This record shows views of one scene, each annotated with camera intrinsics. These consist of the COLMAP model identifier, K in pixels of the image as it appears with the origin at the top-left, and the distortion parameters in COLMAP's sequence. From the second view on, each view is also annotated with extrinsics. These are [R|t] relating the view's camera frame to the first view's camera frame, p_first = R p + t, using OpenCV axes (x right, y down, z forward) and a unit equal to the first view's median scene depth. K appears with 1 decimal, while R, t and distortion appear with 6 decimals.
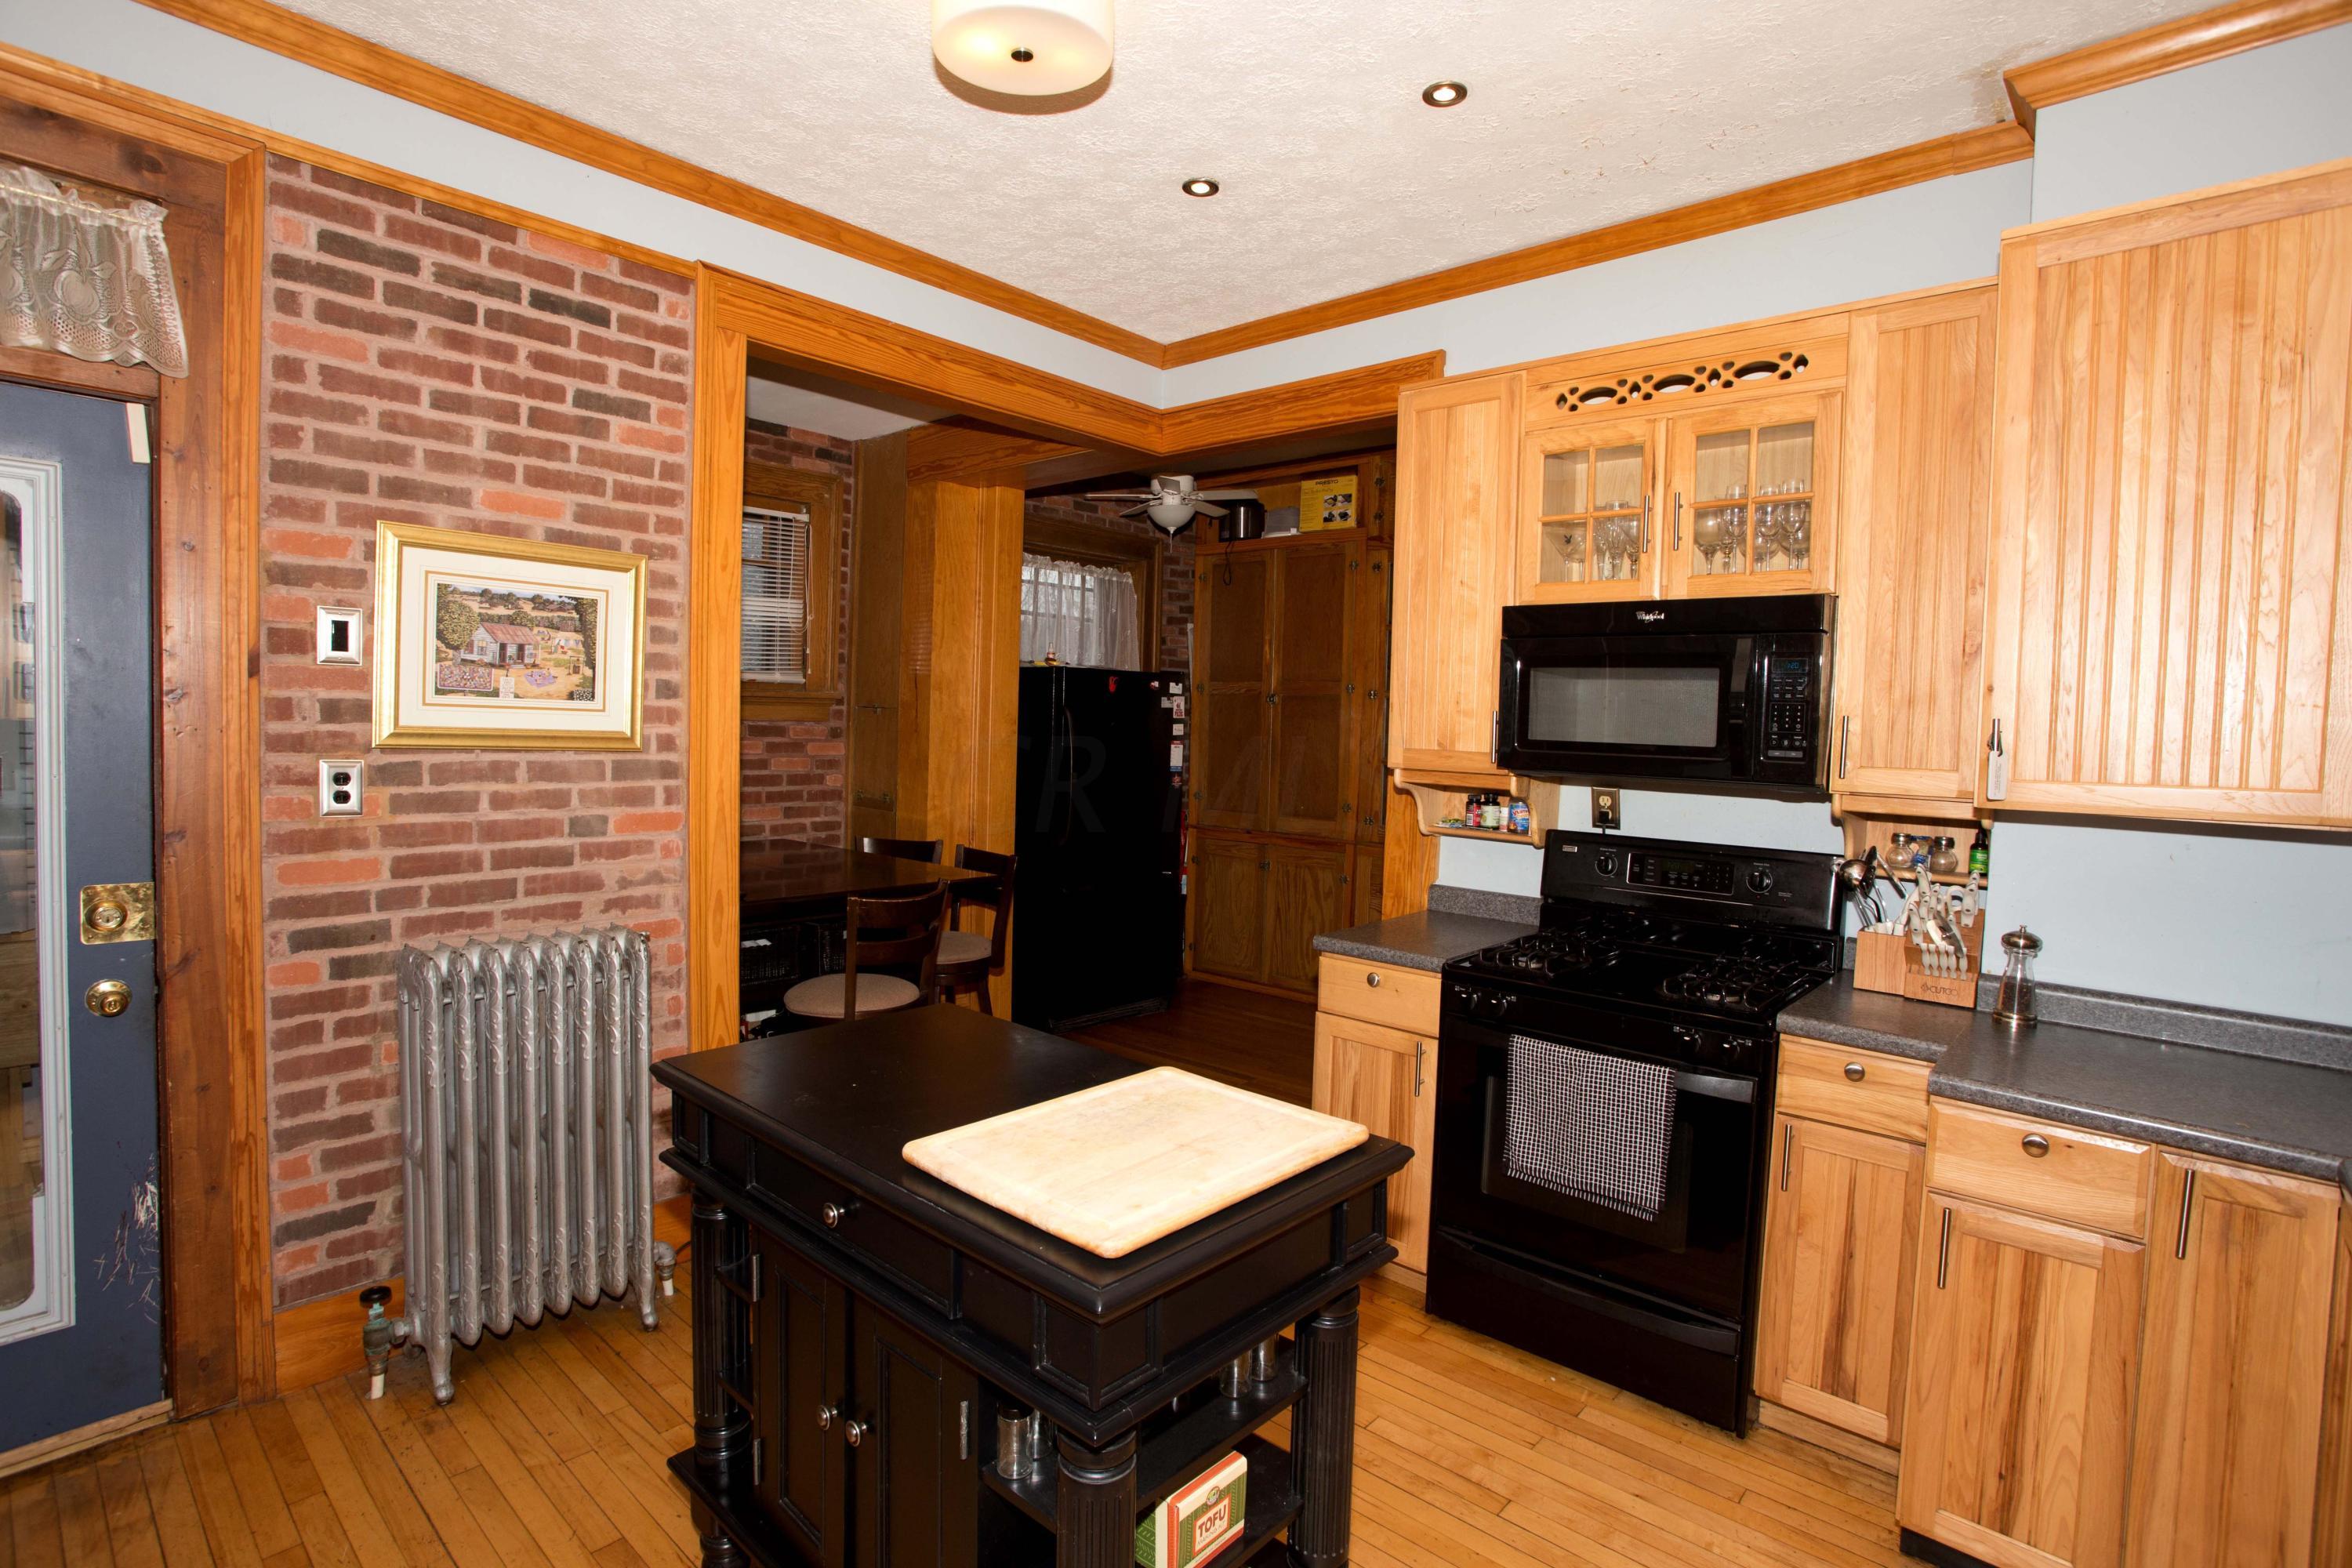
lens RADIAL K [[1142.6, 0, 1166.9], [0, 1142.6, 774.5], [0, 0, 1]] dist [-0.067550, 0.026973]
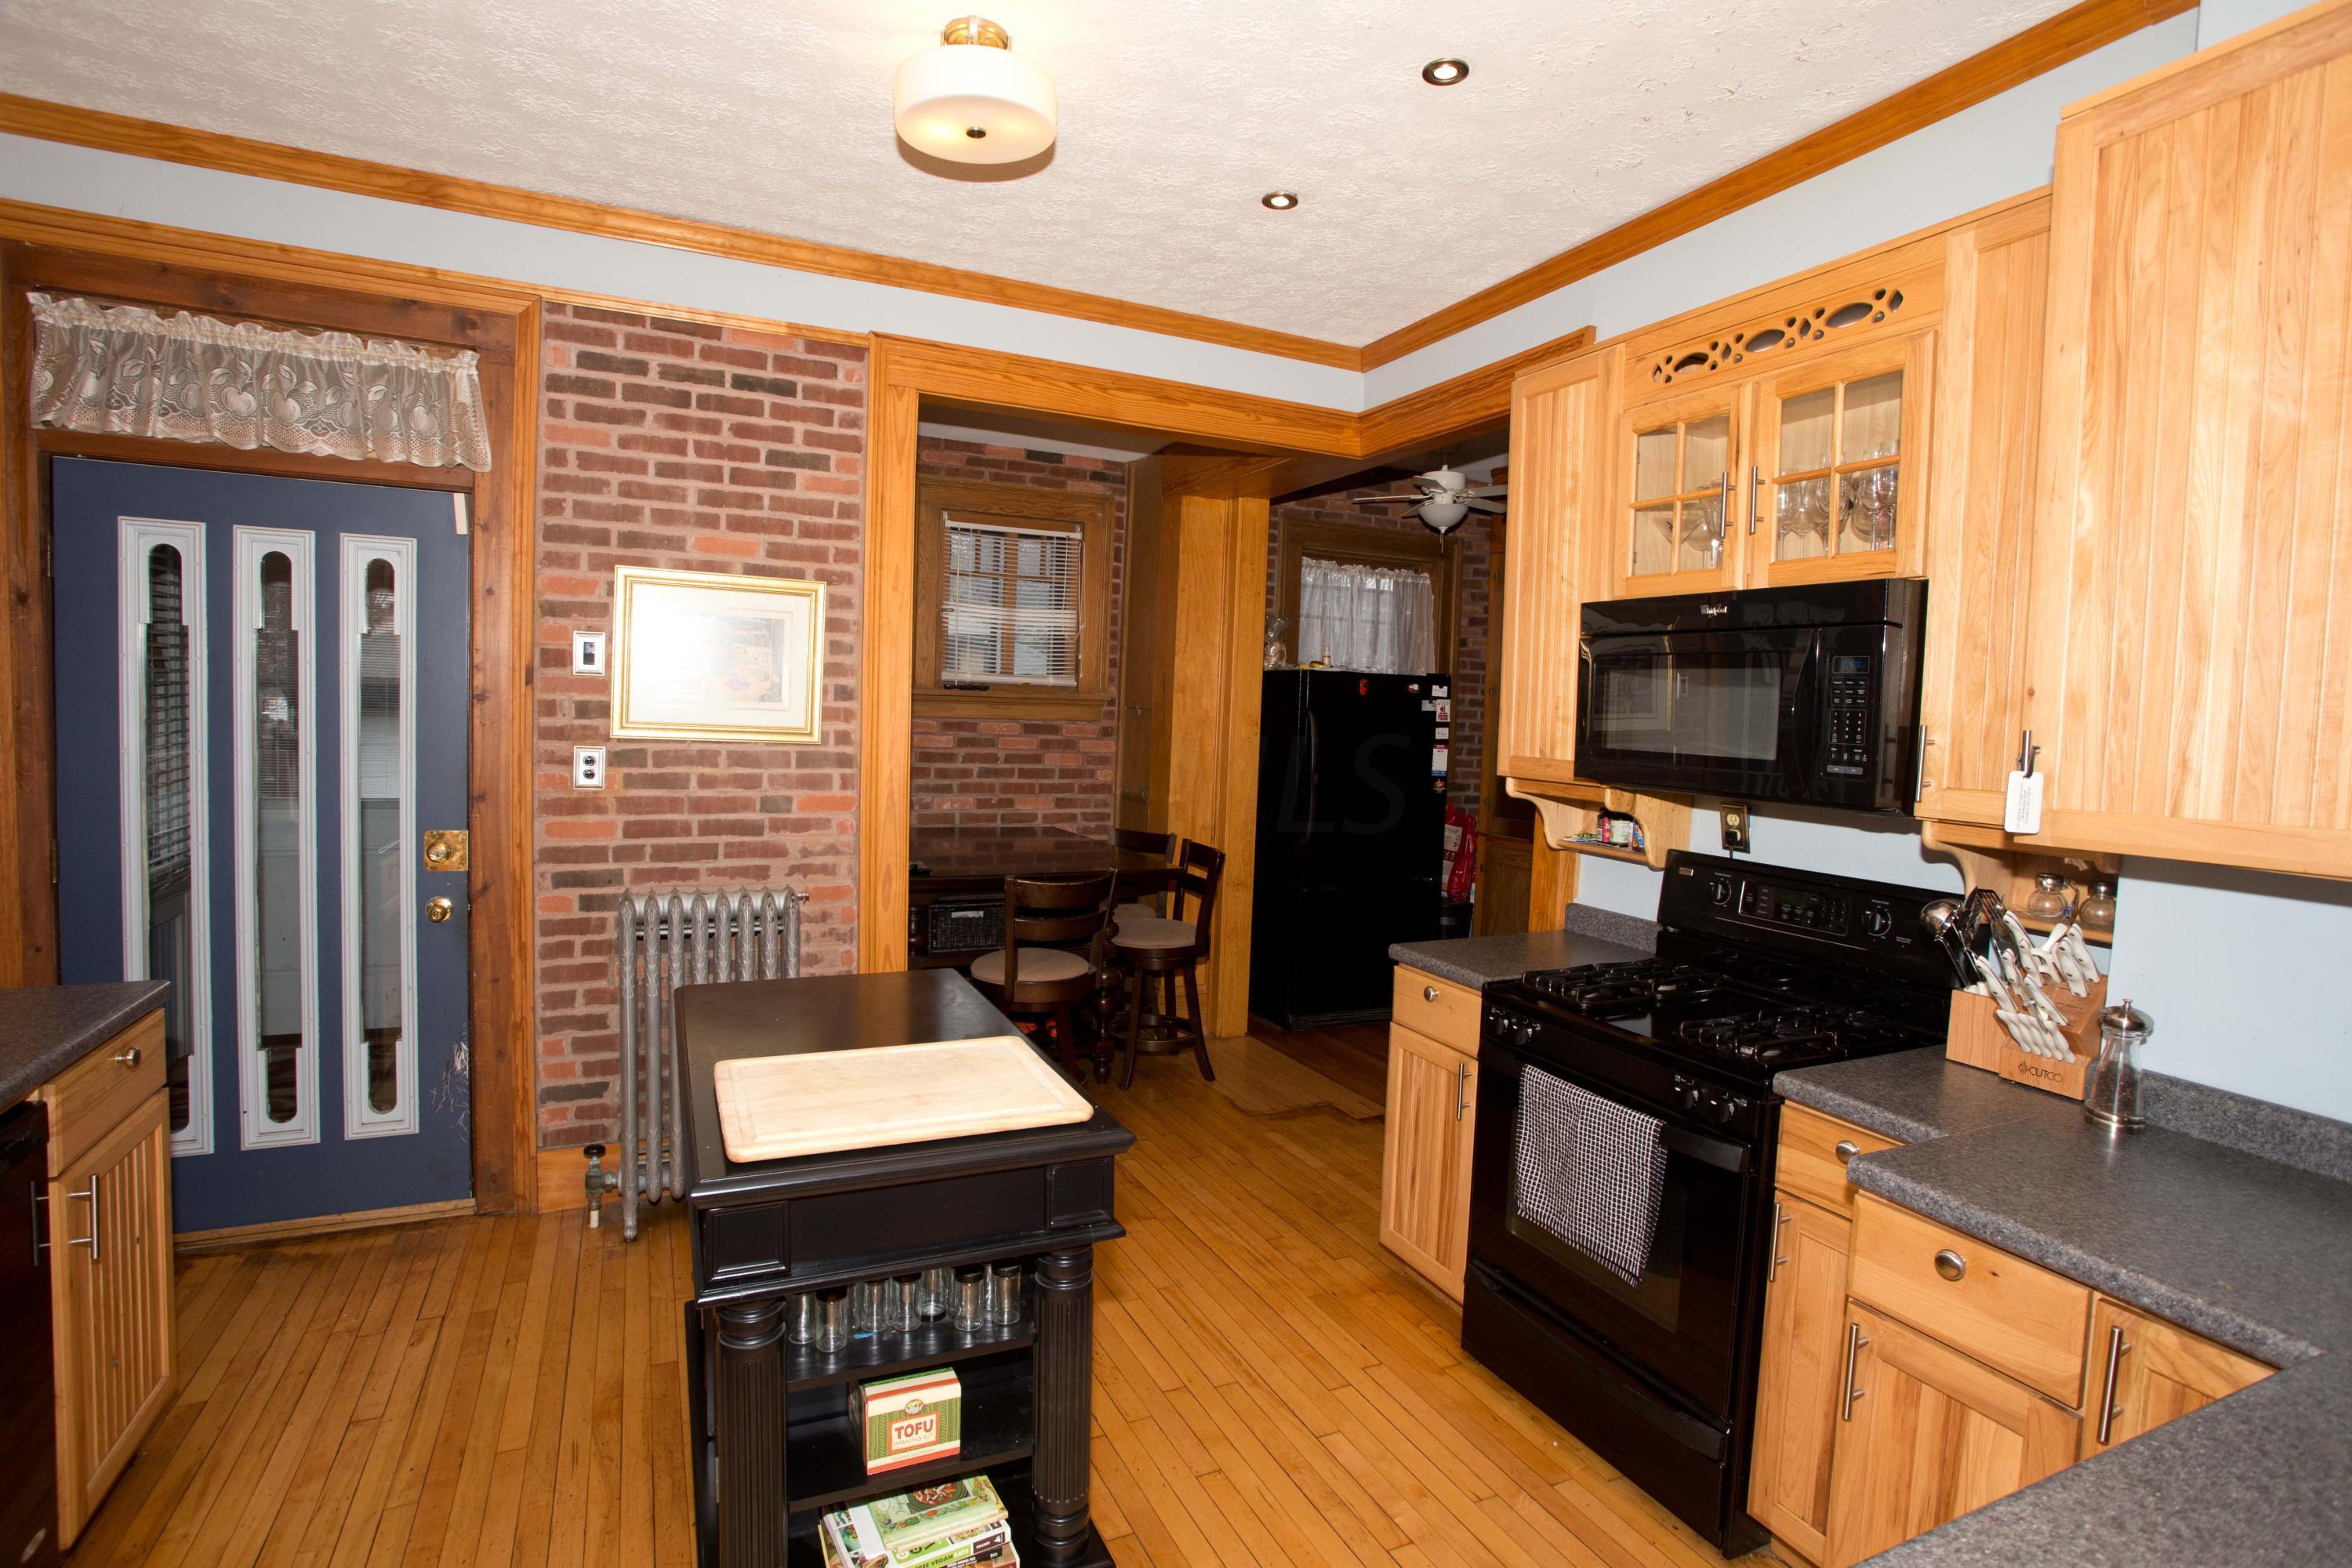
lens RADIAL K [[1142.6, 0, 1165.3], [0, 1142.6, 776.4], [0, 0, 1]] dist [-0.067550, 0.026973]
pose [[0.919521, 0.028077, -0.392038, 0.402798], [-0.027840, 0.999593, 0.006288, -0.004880], [0.392055, 0.005132, 0.919928, 0.028434]]
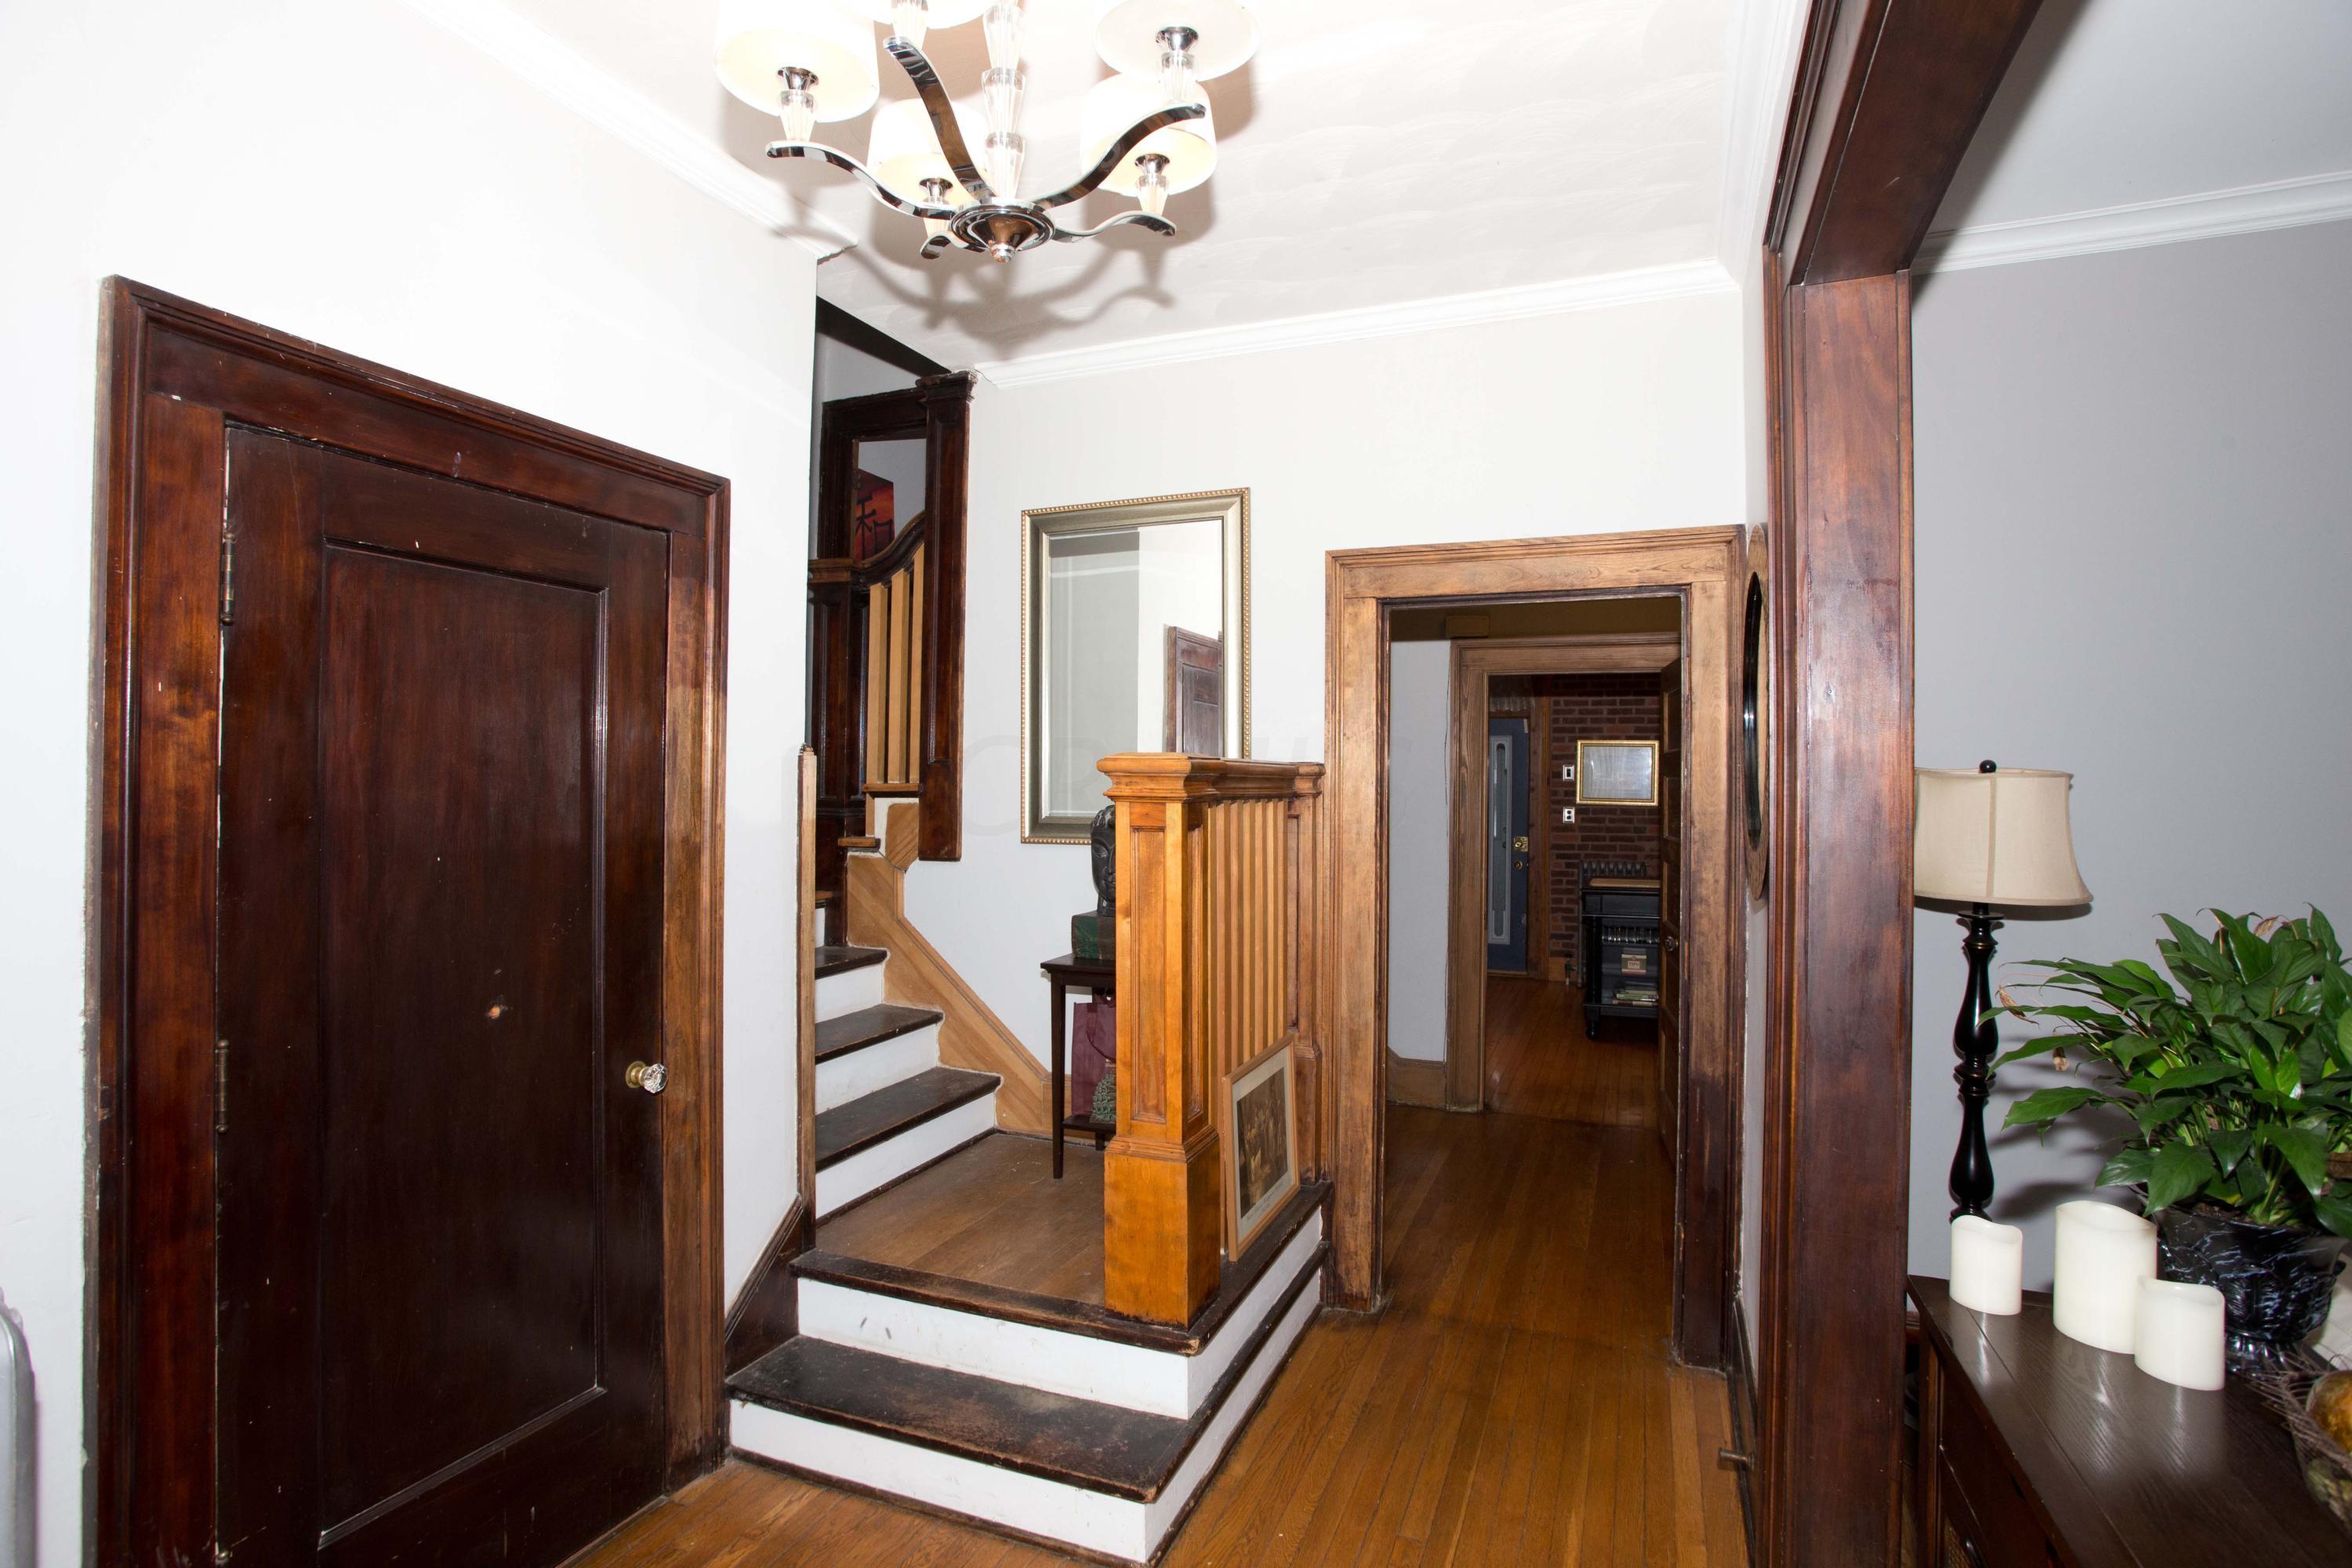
lens RADIAL K [[1142.6, 0, 1180.2], [0, 1142.6, 777.2], [0, 0, 1]] dist [-0.067550, 0.026973]
pose [[0.331238, -0.030937, -0.943040, 2.214486], [-0.041306, 0.998029, -0.047250, 0.110963], [0.942643, 0.054604, 0.329308, -1.348179]]
